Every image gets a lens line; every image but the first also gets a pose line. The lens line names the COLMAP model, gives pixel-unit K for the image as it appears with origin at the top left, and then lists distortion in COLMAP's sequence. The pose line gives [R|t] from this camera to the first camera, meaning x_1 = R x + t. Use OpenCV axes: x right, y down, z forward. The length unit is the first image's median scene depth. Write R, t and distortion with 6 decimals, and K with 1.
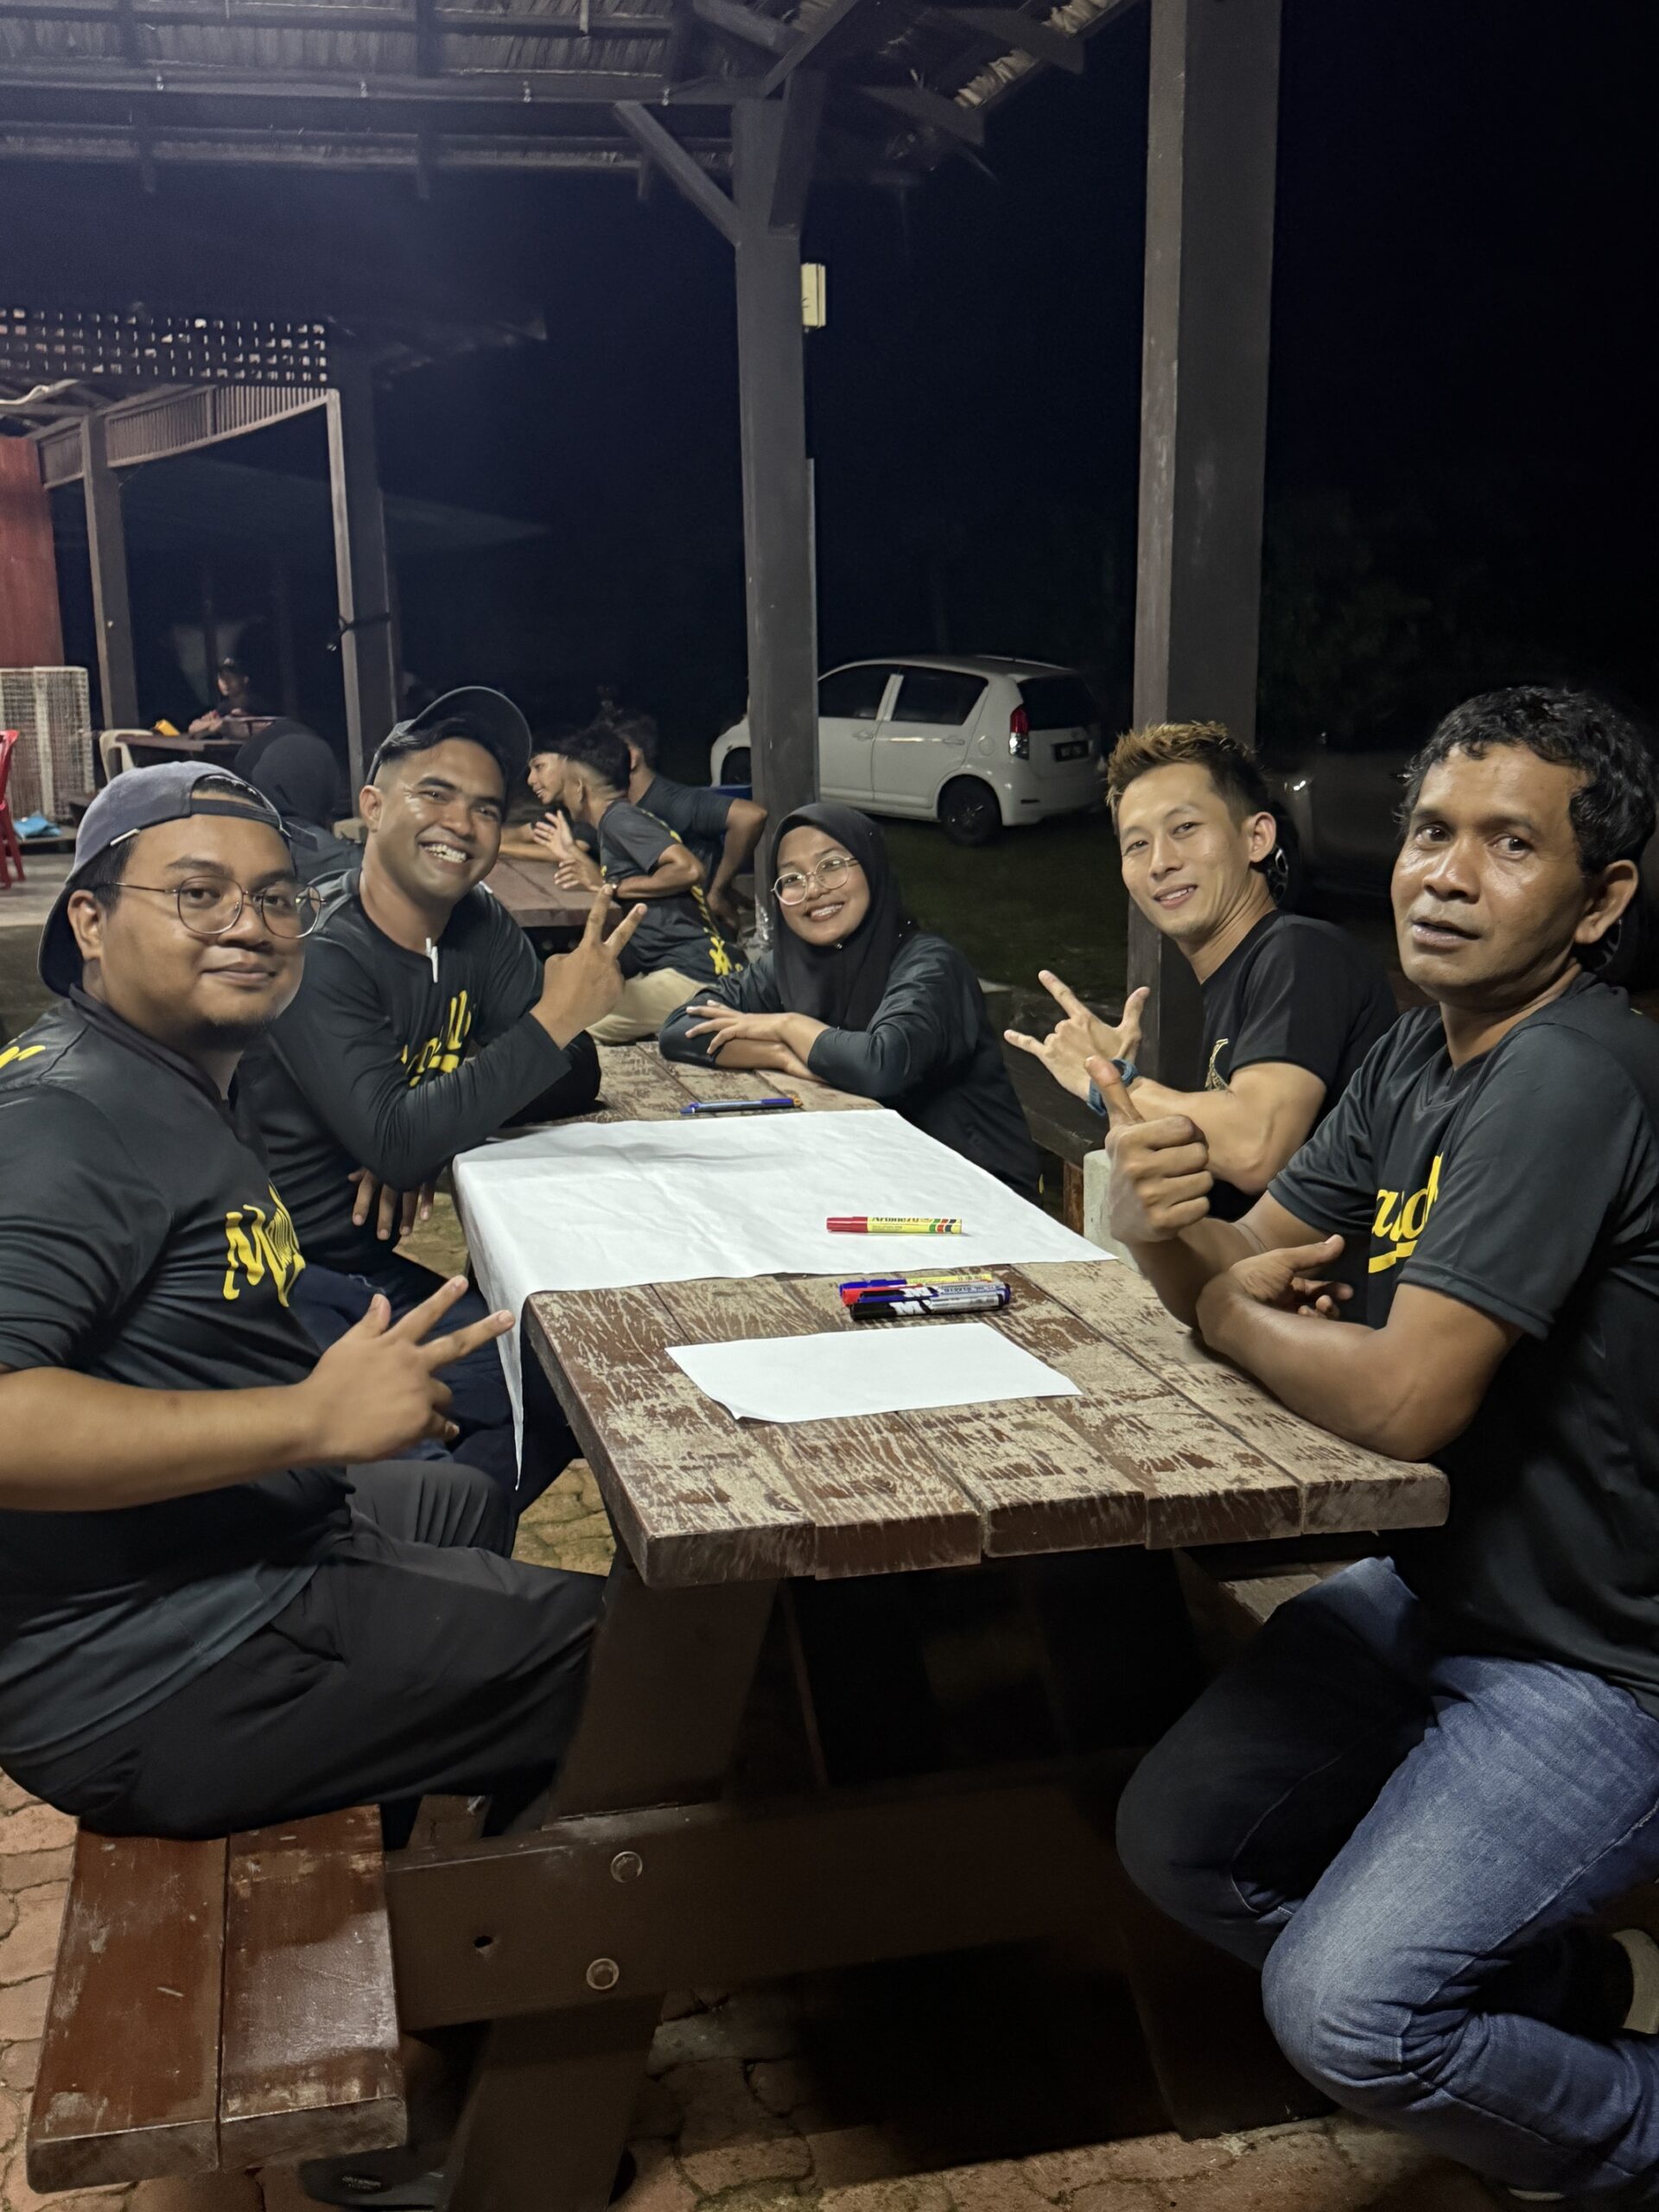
lens RADIAL K [[2225.7, 0, 829.5], [0, 2225.7, 1106.0], [0, 0, 1]] dist [0.130454, -0.277990]
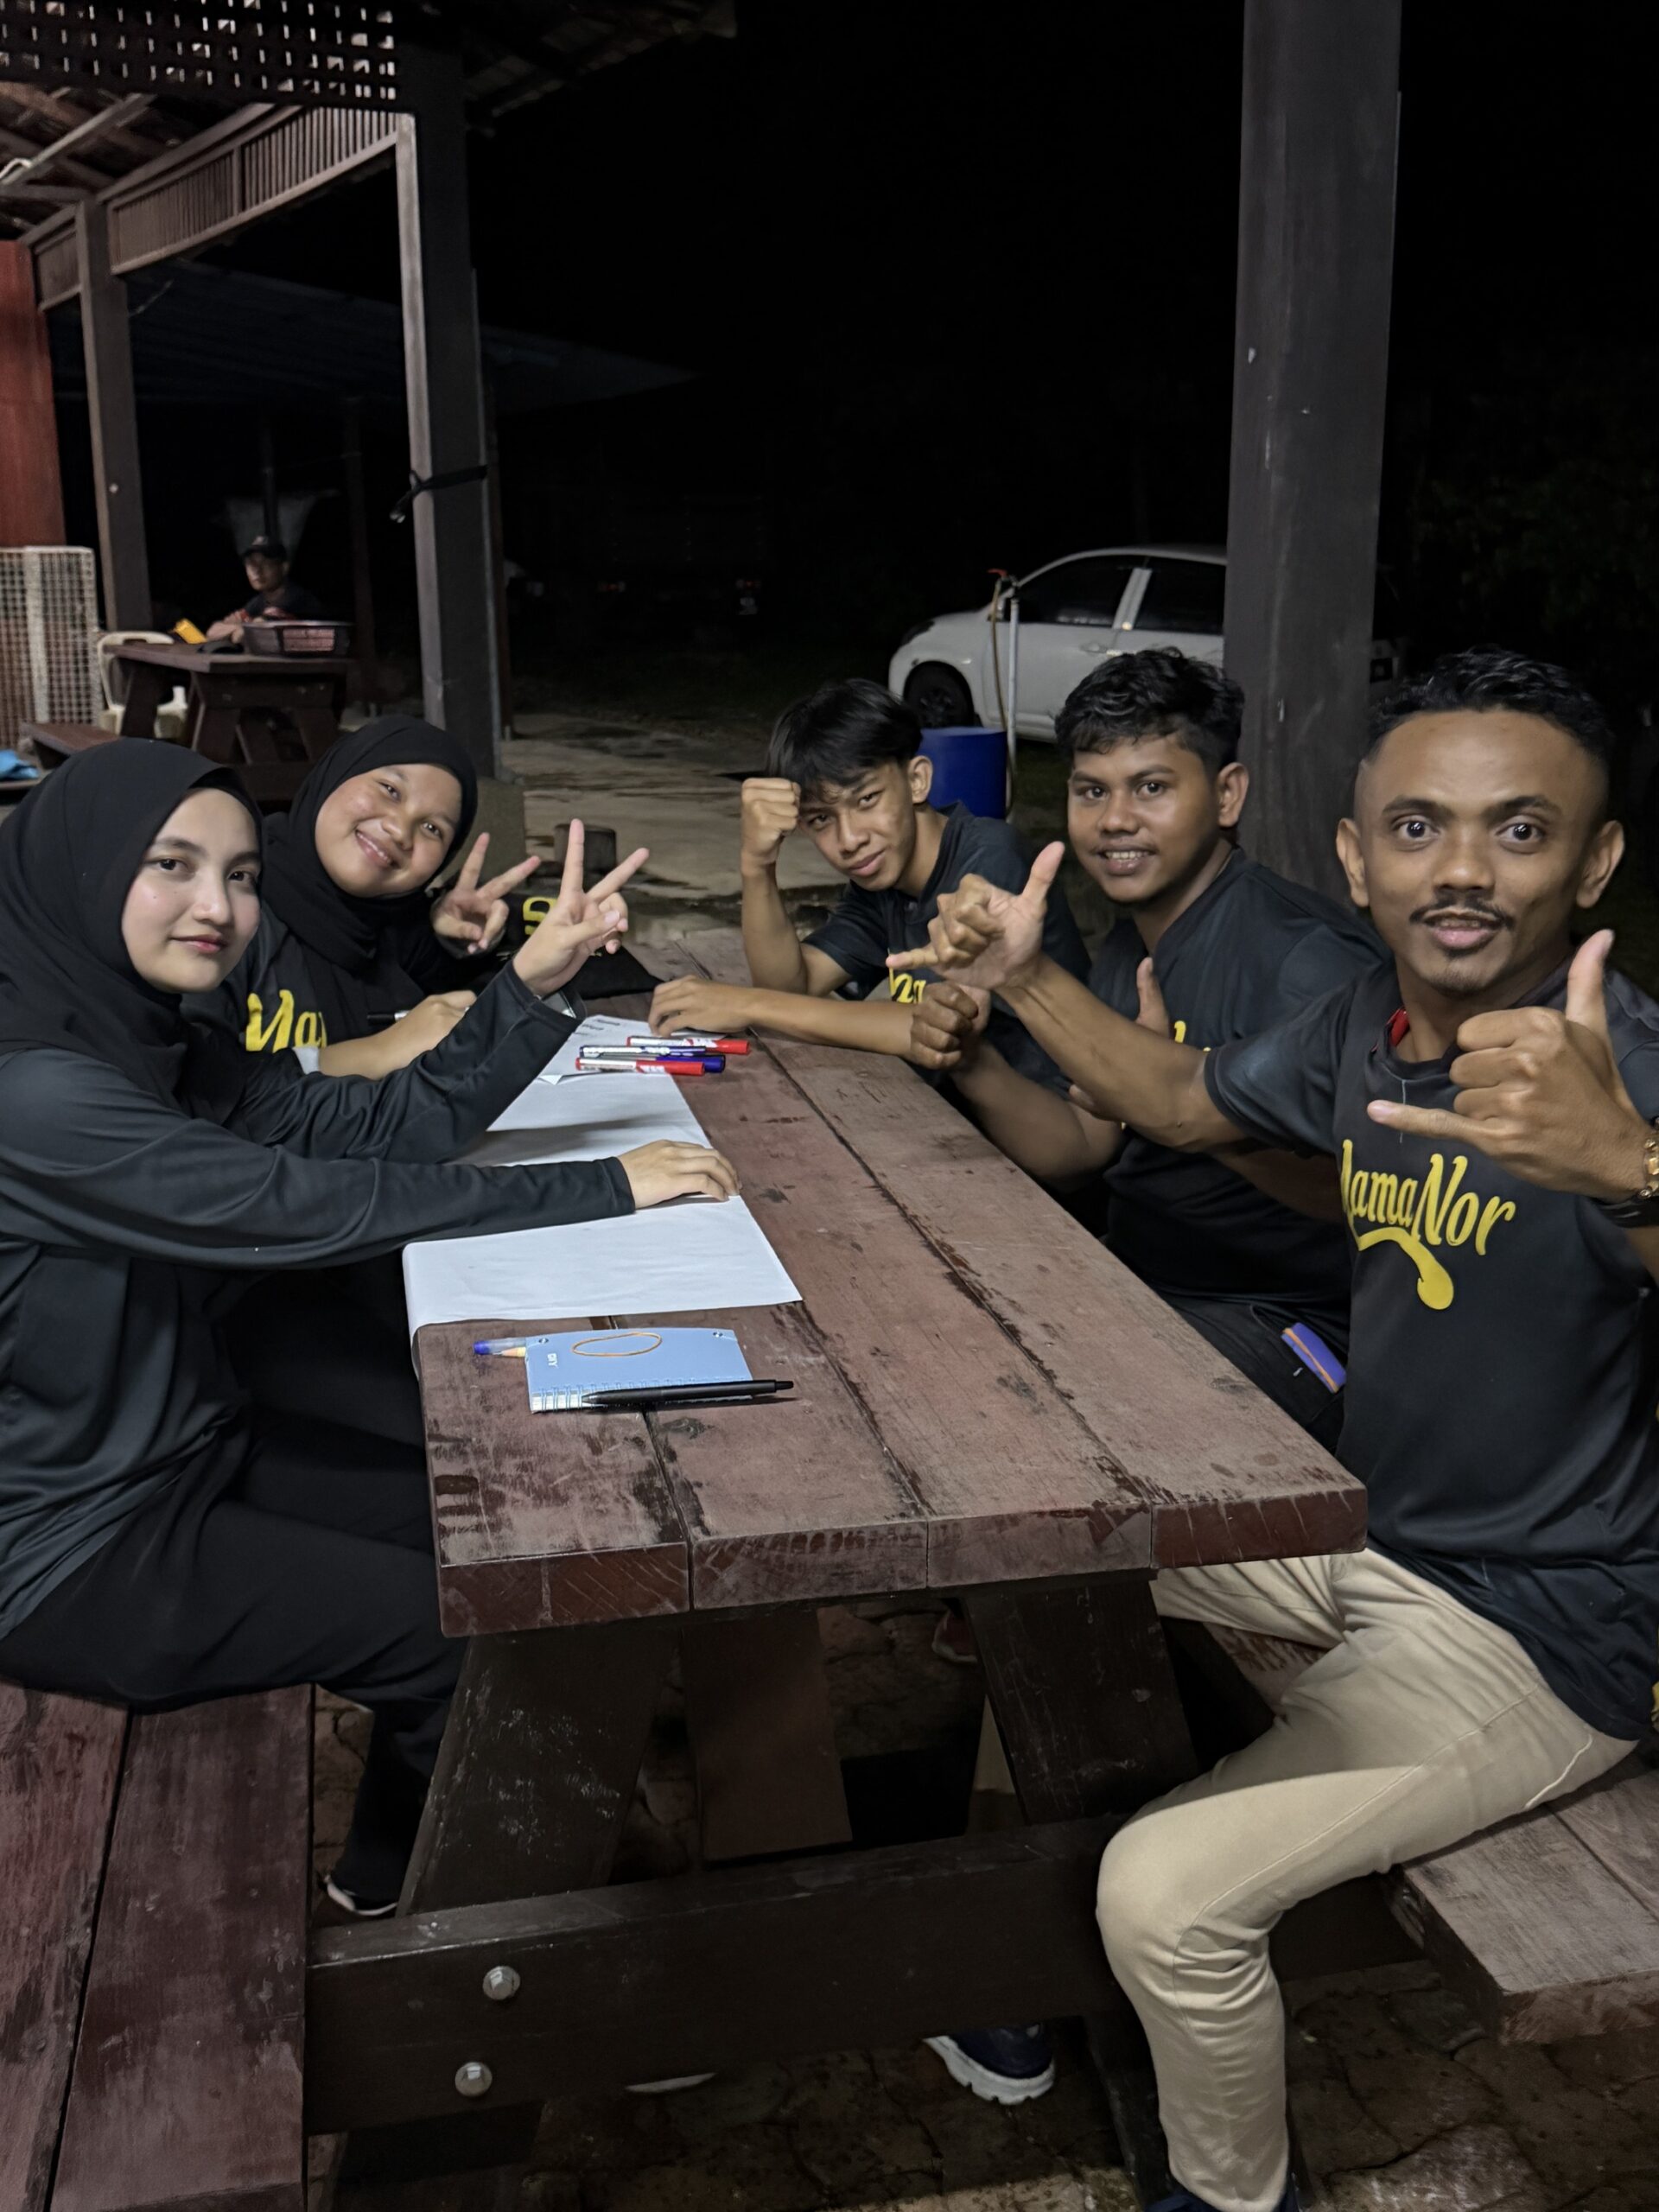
lens RADIAL K [[2225.7, 0, 829.5], [0, 2225.7, 1106.0], [0, 0, 1]] dist [0.130454, -0.277990]
pose [[0.998980, 0.022081, -0.039398, -0.051613], [-0.020292, 0.998770, 0.045243, -0.050746], [0.040349, -0.044398, 0.998199, 0.267044]]
